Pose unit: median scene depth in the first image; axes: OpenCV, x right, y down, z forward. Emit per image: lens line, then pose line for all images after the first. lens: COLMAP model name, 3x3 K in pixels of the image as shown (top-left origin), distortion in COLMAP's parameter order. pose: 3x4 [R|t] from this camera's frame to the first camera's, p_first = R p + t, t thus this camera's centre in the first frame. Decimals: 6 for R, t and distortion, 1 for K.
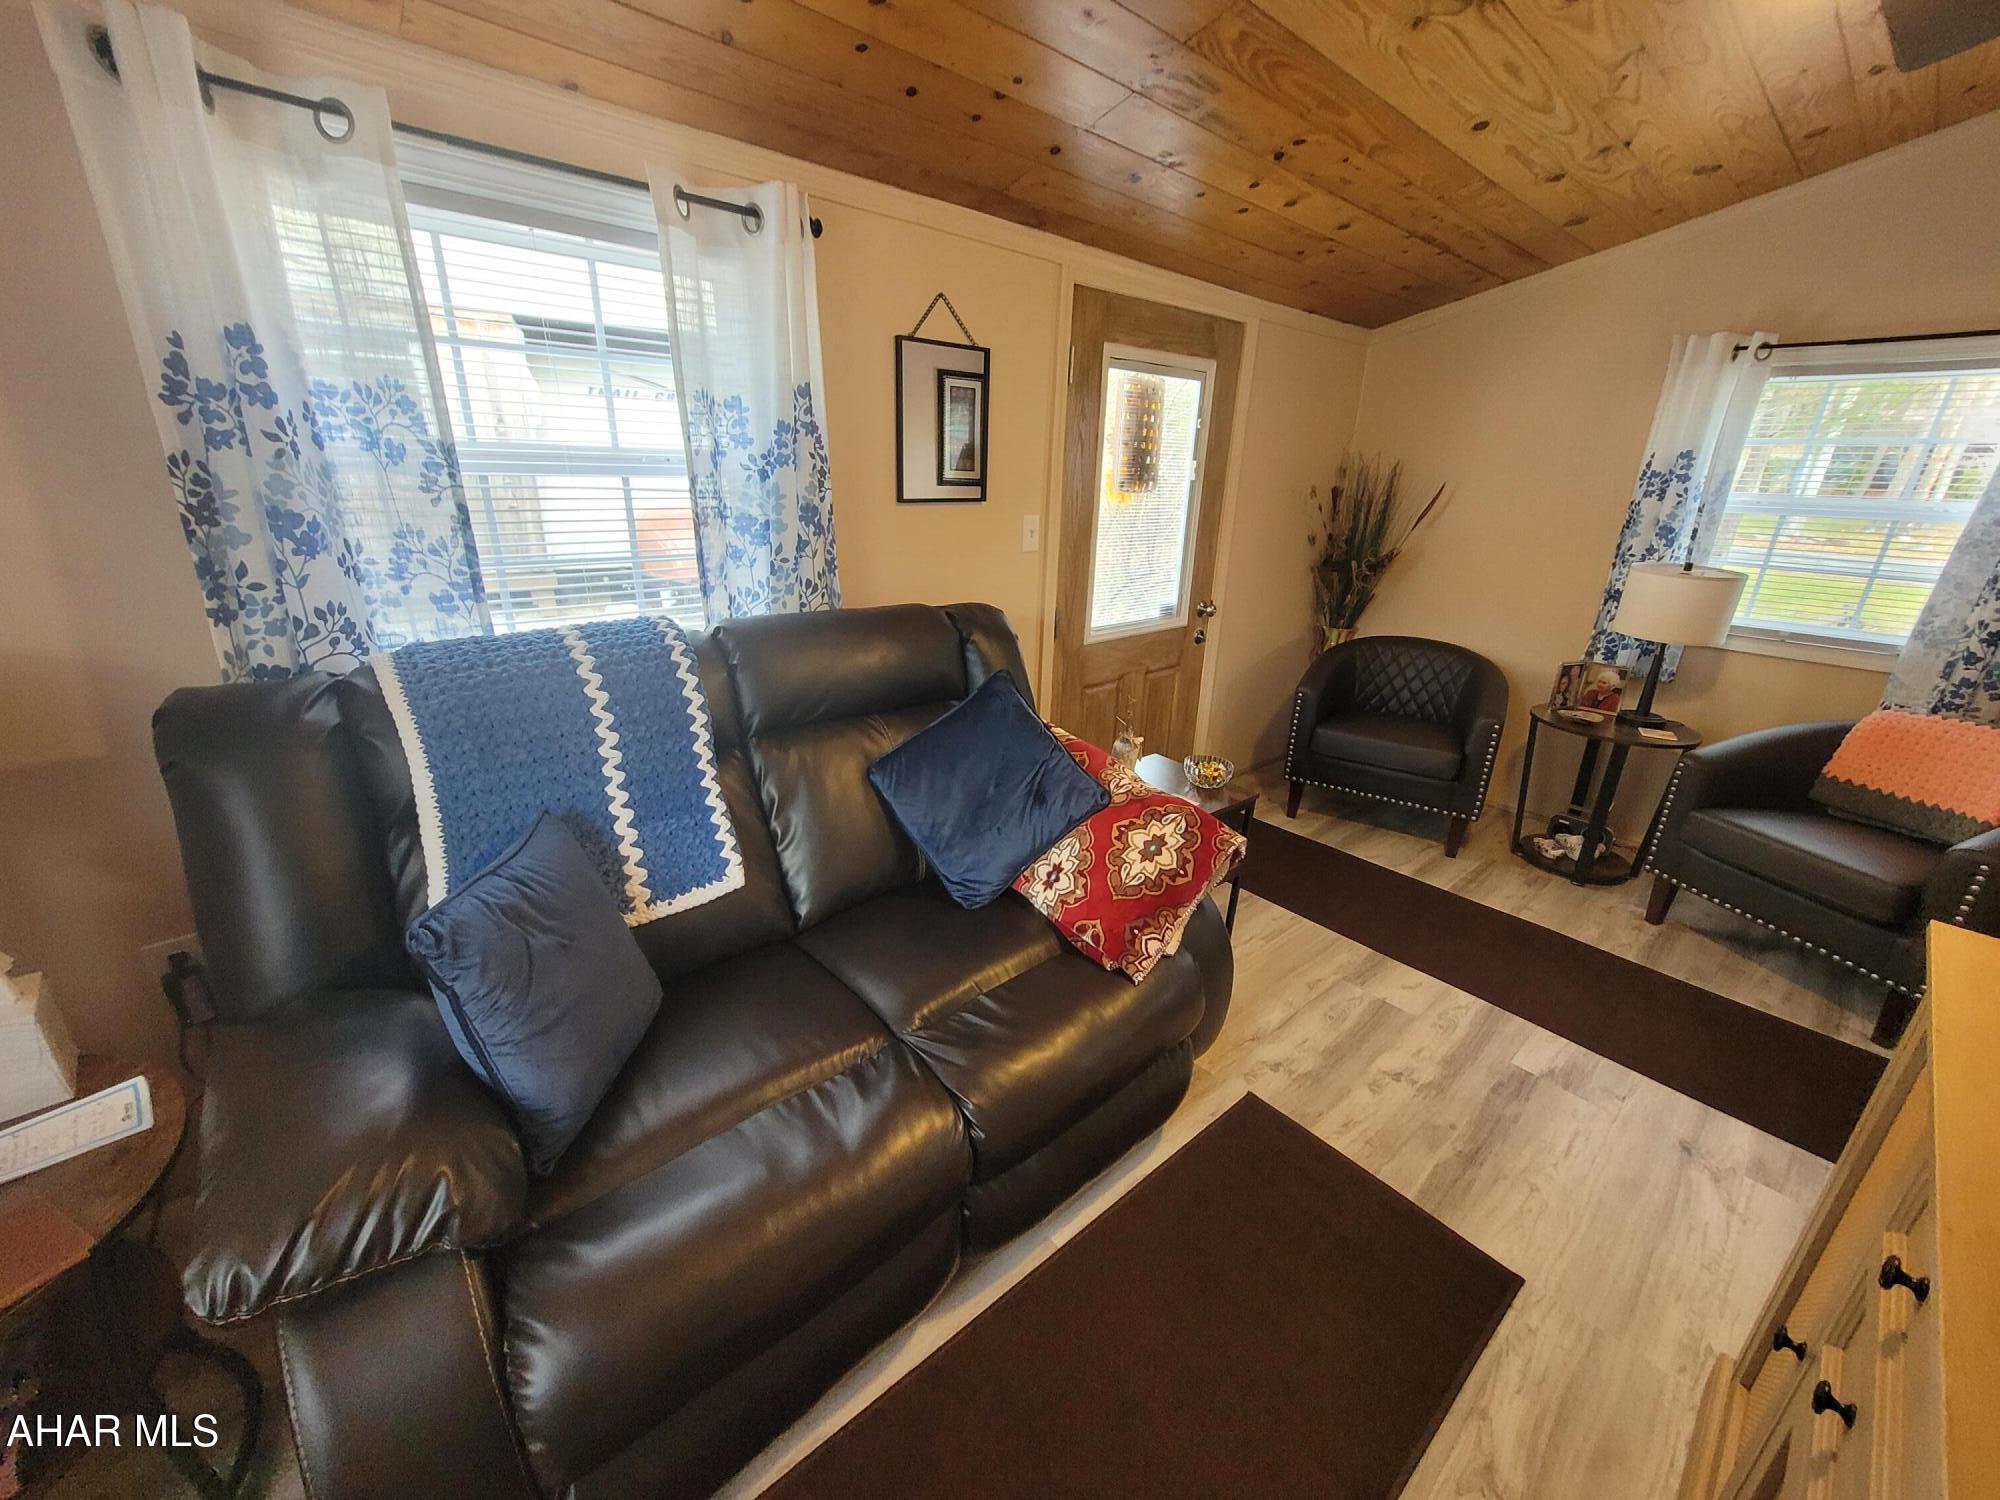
lens RADIAL K [[782.0, 0, 1004.8], [0, 782.0, 738.2], [0, 0, 1]] dist [0.004721, 0.000218]
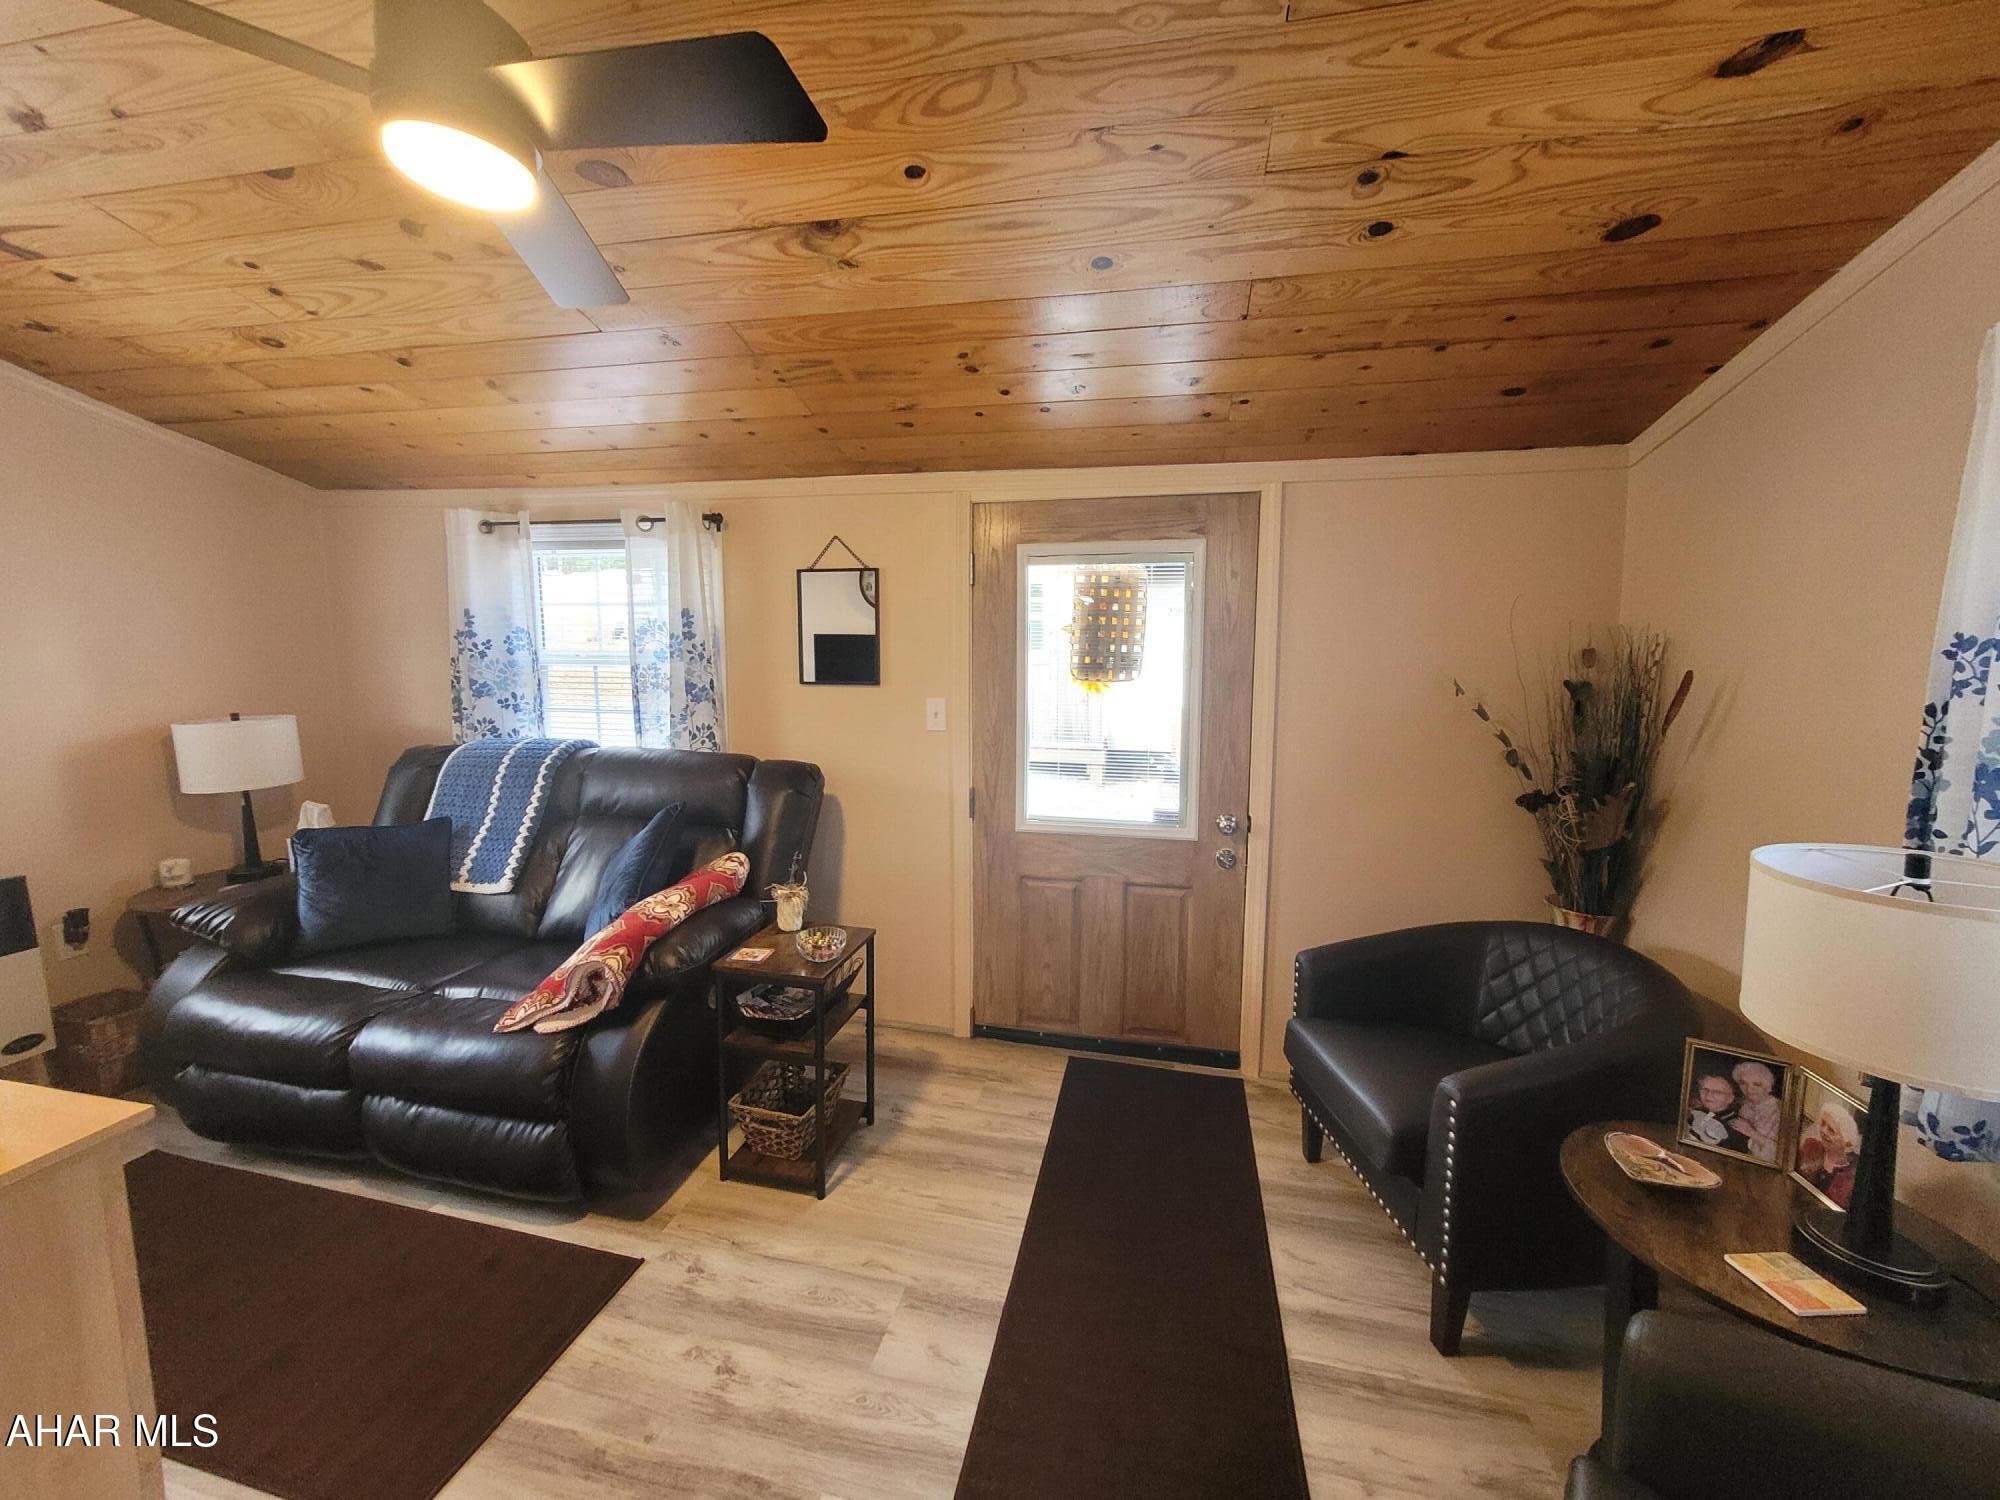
lens RADIAL K [[782.0, 0, 1003.6], [0, 782.0, 738.4], [0, 0, 1]] dist [0.004721, 0.000218]
pose [[0.588890, 0.060368, -0.805956, 1.213178], [-0.259430, 0.958555, -0.117761, -0.154680], [0.765444, 0.278438, 0.580144, 0.549969]]
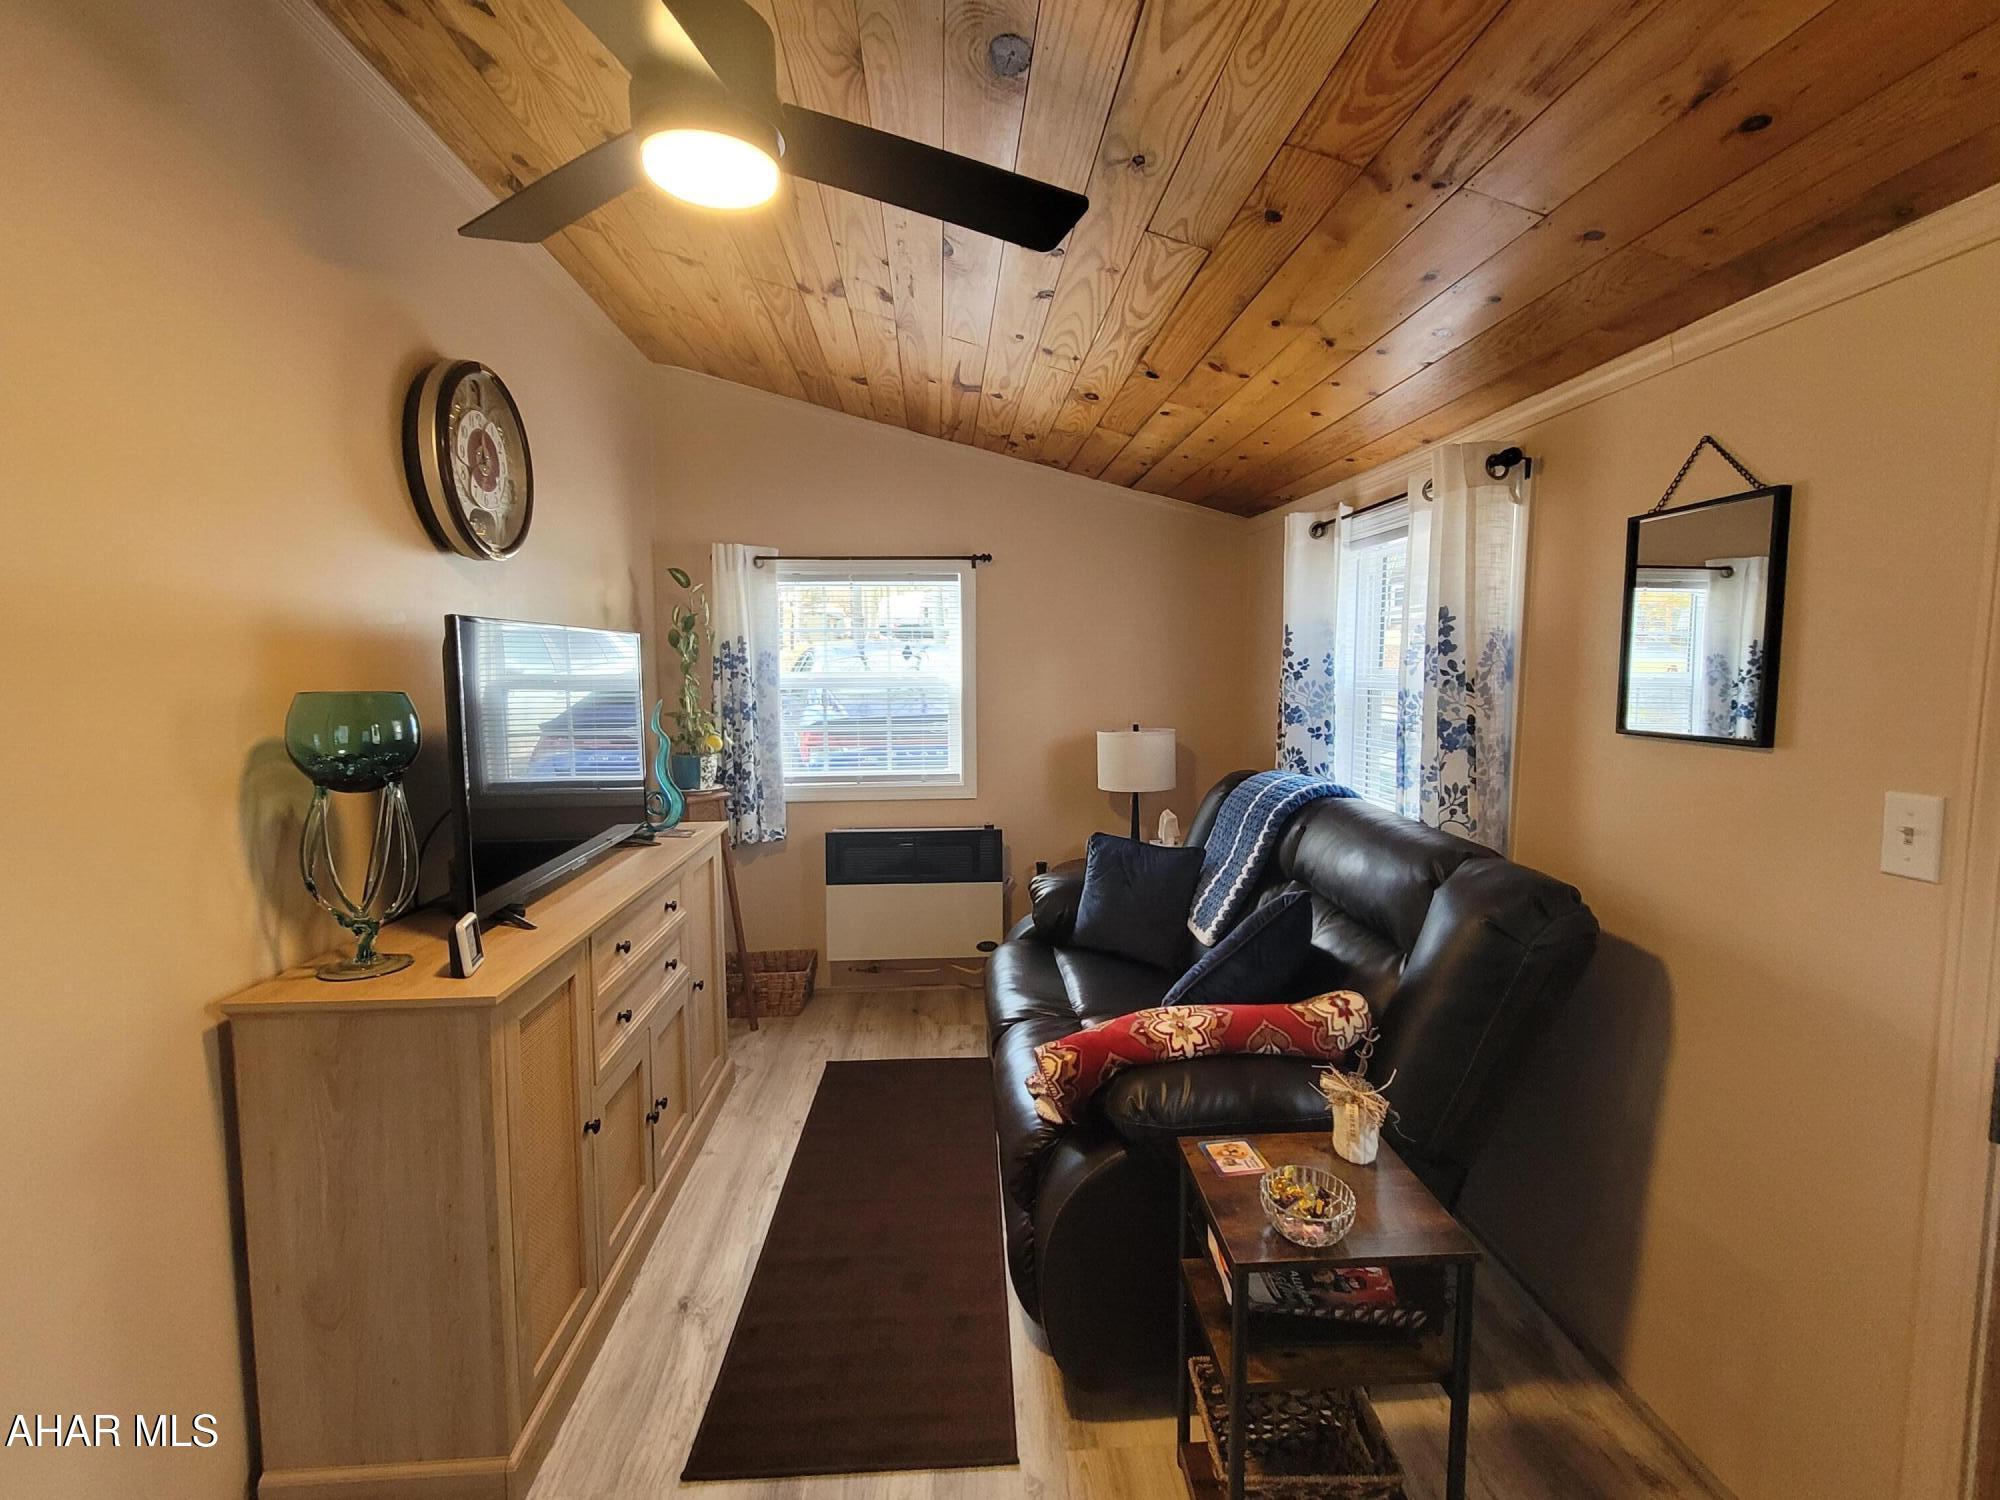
lens RADIAL K [[871.2, 0, 1005.8], [0, 871.2, 736.3], [0, 0, 1]] dist [0.006479, -0.000811]
pose [[-0.610401, 0.028075, -0.791595, 0.879466], [-0.289394, 0.922379, 0.255867, -0.361023], [0.737334, 0.385264, -0.554897, 1.092148]]
